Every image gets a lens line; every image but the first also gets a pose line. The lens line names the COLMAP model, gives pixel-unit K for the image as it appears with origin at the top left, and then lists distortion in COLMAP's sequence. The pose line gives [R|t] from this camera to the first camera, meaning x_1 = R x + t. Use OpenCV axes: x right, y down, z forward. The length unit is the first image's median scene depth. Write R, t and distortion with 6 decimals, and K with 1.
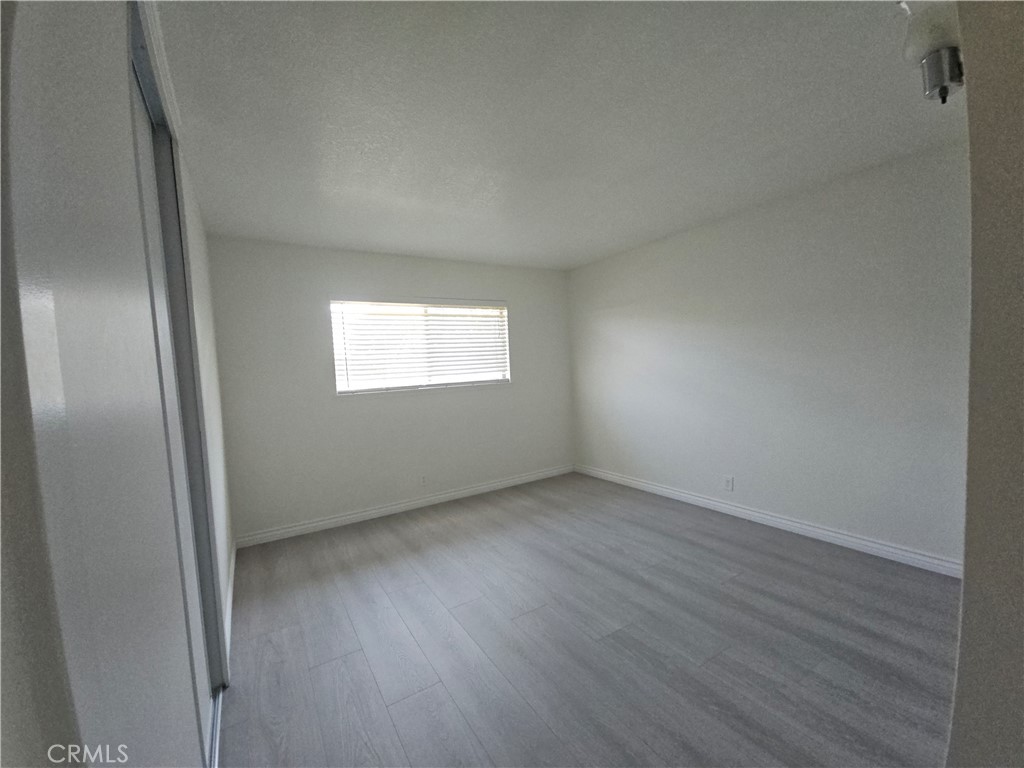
lens RADIAL K [[417.0, 0, 503.8], [0, 417.0, 391.9], [0, 0, 1]] dist [0.000286, -0.000278]
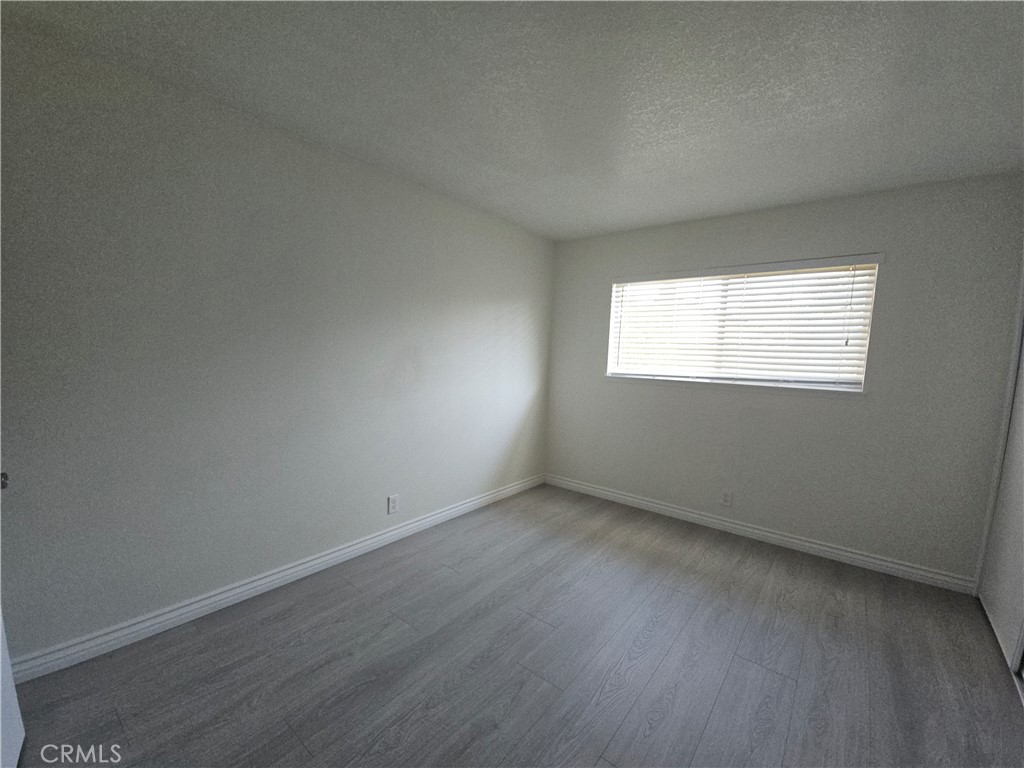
lens RADIAL K [[417.0, 0, 503.8], [0, 417.0, 391.9], [0, 0, 1]] dist [0.000286, -0.000278]
pose [[0.328284, 0.148996, -0.932754, 0.488287], [-0.113522, 0.986547, 0.117634, -0.045218], [0.937733, 0.067271, 0.340782, 0.398185]]
